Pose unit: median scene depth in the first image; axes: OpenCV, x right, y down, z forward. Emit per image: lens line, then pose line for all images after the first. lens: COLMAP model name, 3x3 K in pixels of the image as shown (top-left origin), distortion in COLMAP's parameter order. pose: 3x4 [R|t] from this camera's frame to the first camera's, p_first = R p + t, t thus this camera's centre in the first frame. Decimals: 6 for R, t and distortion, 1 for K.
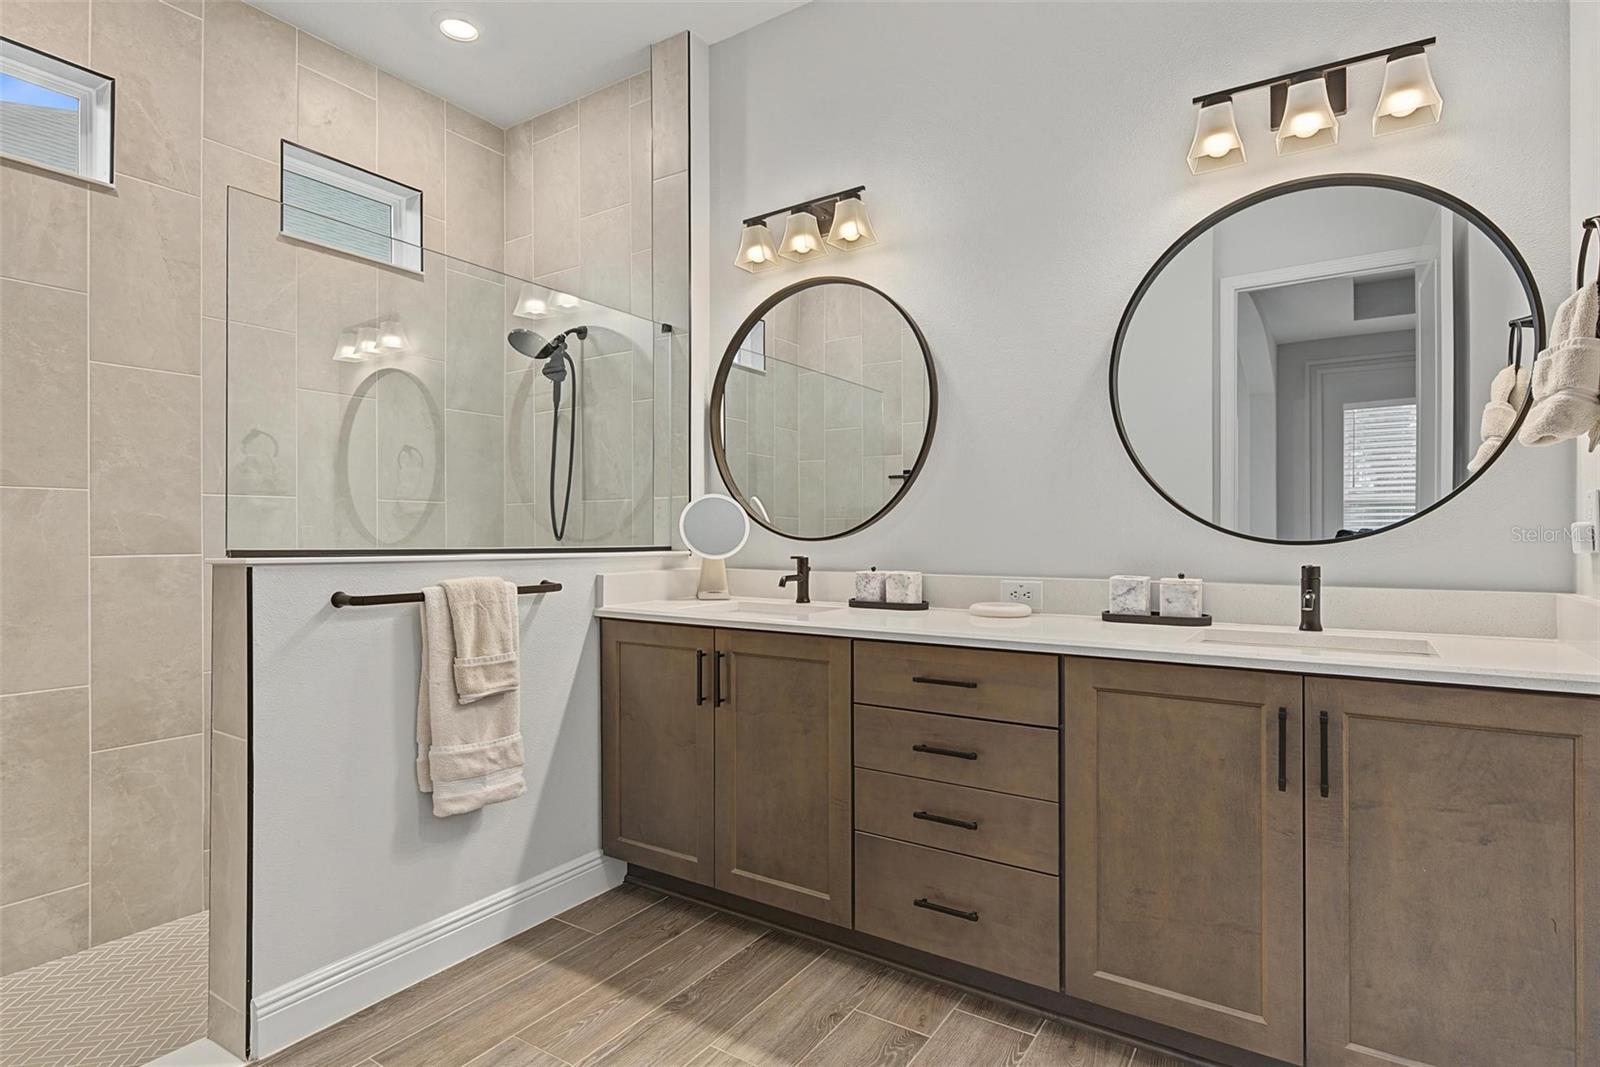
lens RADIAL K [[821.8, 0, 796.3], [0, 821.8, 533.7], [0, 0, 1]] dist [0.002827, -0.002038]
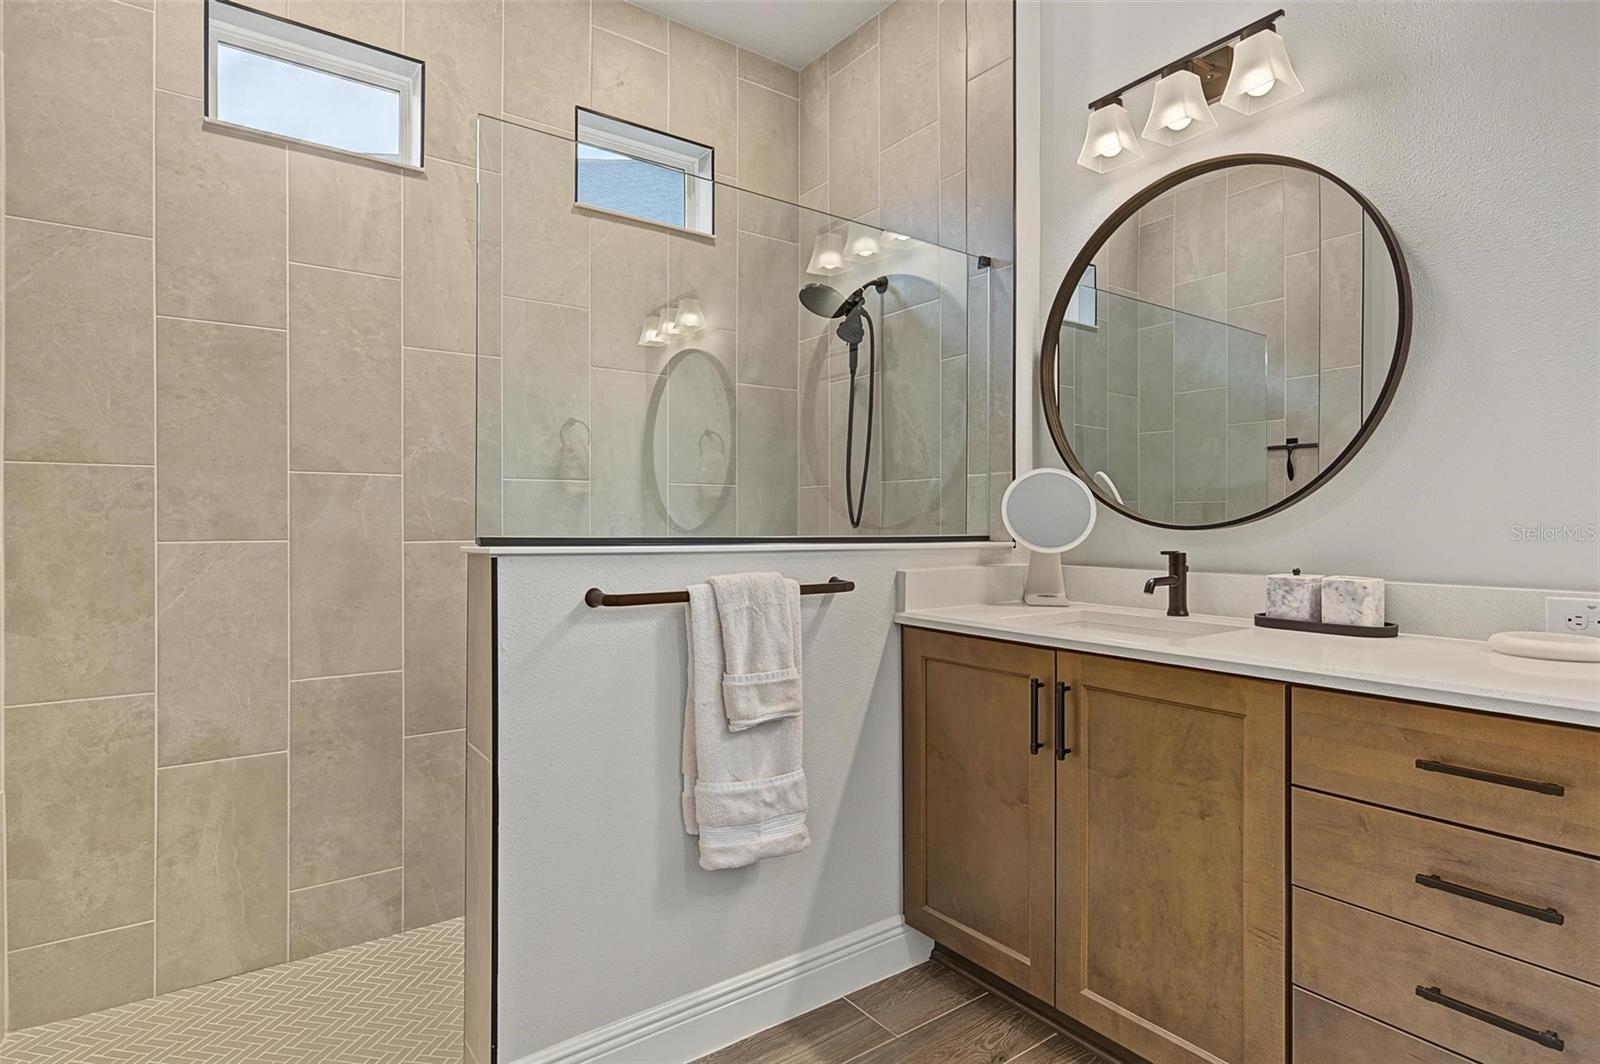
lens RADIAL K [[821.8, 0, 800.9], [0, 821.8, 527.3], [0, 0, 1]] dist [0.002827, -0.002038]
pose [[0.936842, 0.004039, -0.349730, -0.052906], [-0.001564, 0.999972, 0.007357, 0.001968], [0.349750, -0.006345, 0.936822, 0.224829]]
